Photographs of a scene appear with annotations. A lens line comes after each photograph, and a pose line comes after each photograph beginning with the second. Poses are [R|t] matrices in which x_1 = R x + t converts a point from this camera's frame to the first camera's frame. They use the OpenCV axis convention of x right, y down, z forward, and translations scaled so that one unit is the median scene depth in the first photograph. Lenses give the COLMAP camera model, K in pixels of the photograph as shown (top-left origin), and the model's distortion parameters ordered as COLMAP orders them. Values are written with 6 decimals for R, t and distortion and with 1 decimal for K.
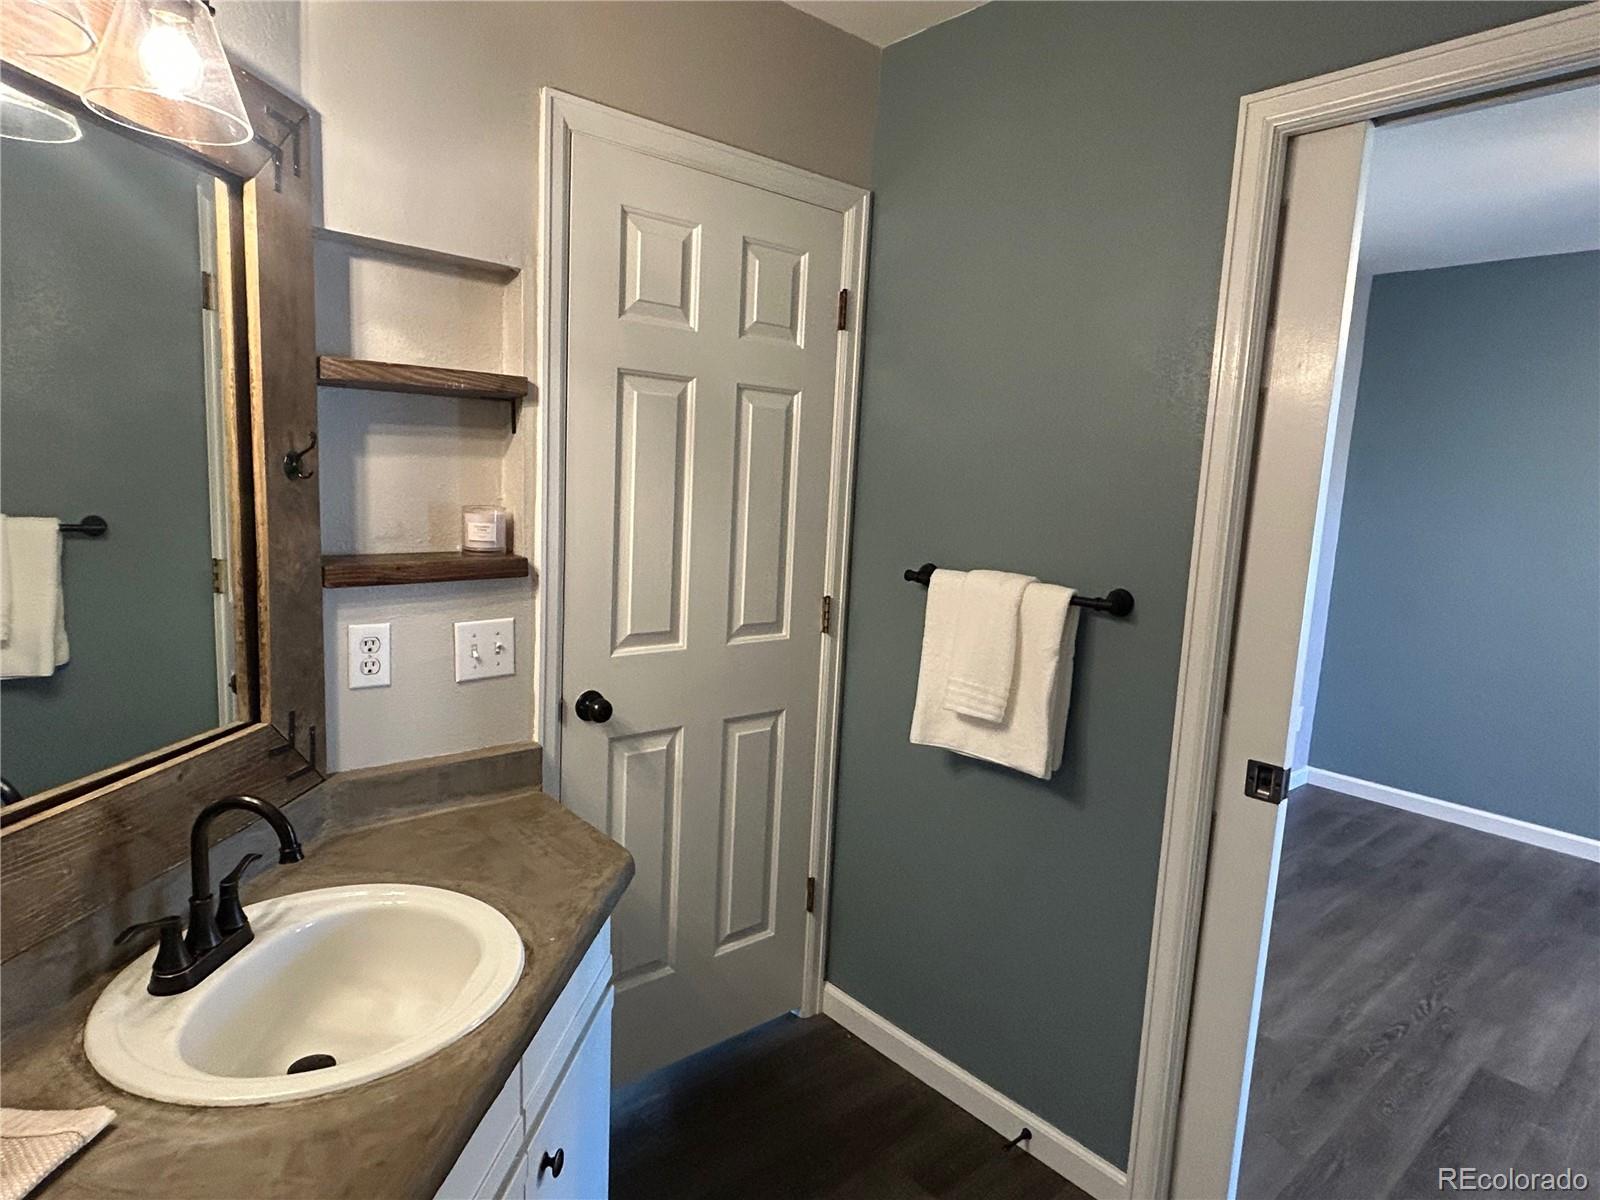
lens RADIAL K [[936.2, 0, 800.0], [0, 936.2, 600.0], [0, 0, 1]] dist [0.001162, 0.000469]
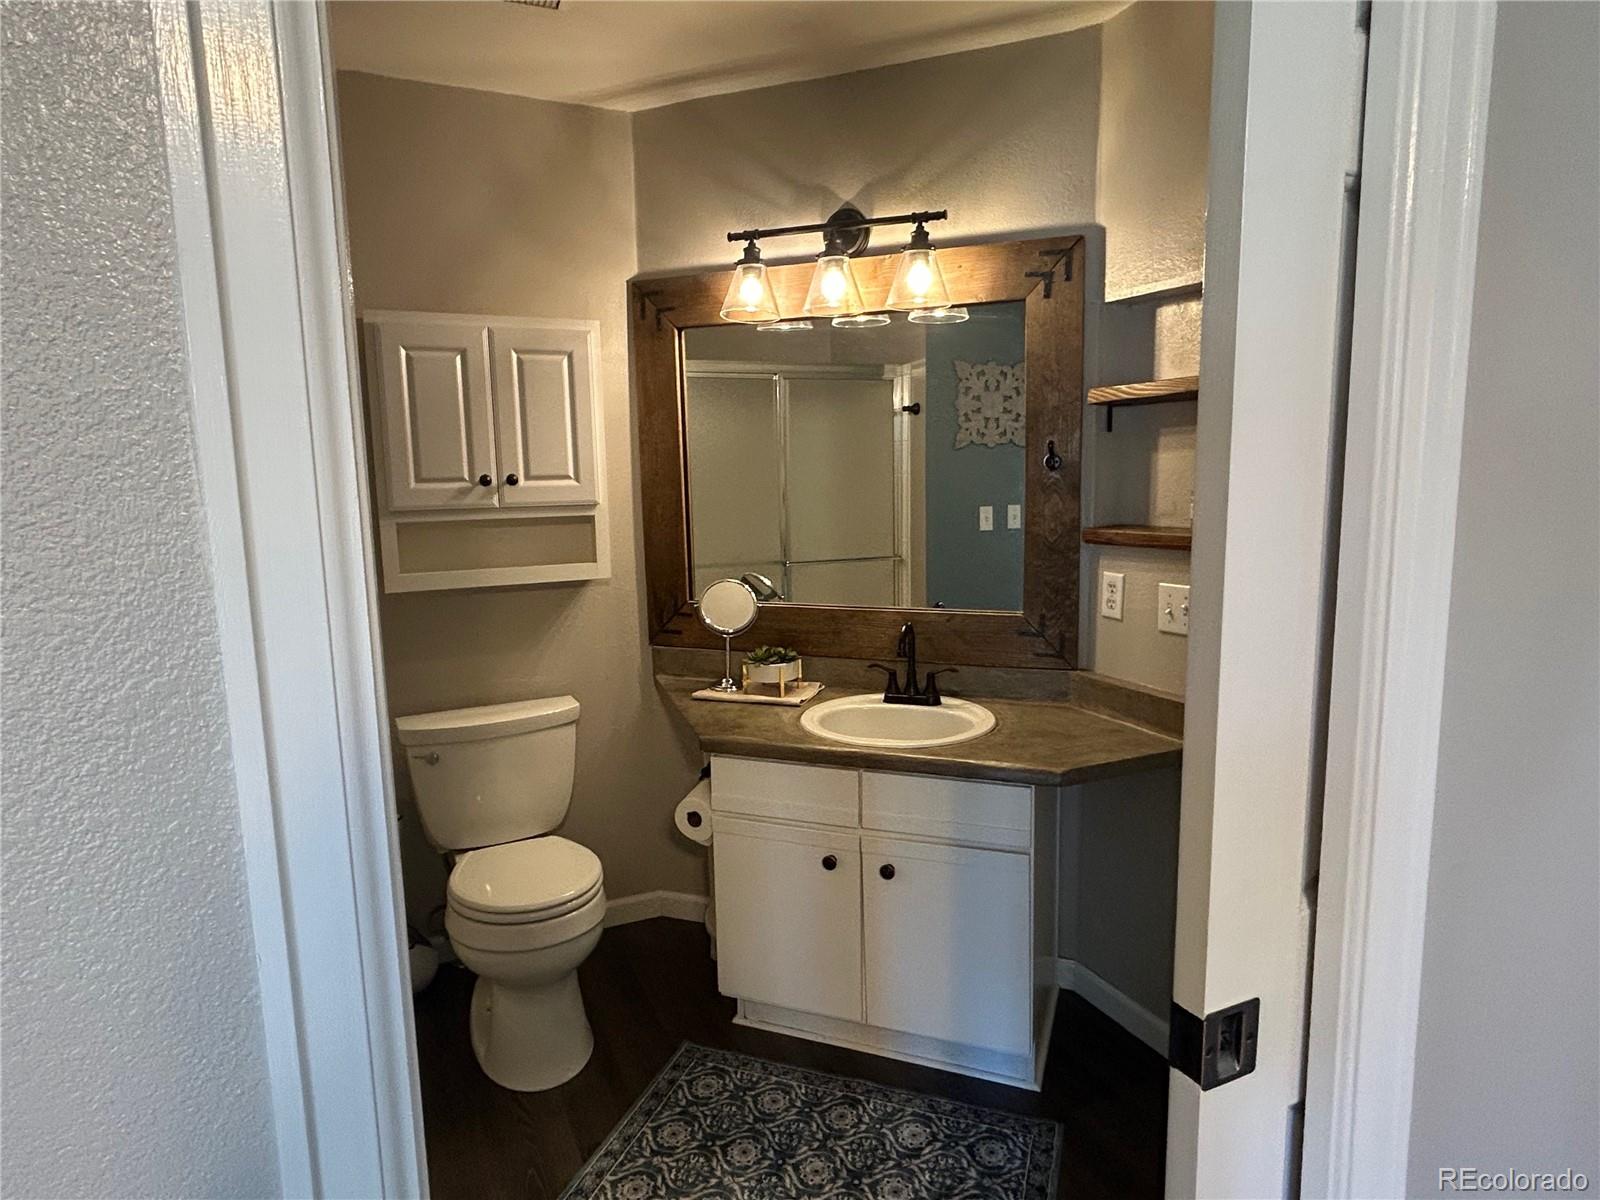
lens RADIAL K [[936.2, 0, 800.0], [0, 936.2, 600.0], [0, 0, 1]] dist [0.001162, 0.000469]
pose [[-0.264006, 0.092140, -0.960110, 1.006794], [-0.127814, 0.983306, 0.129511, -0.055329], [0.956015, 0.156907, -0.247822, 0.895361]]
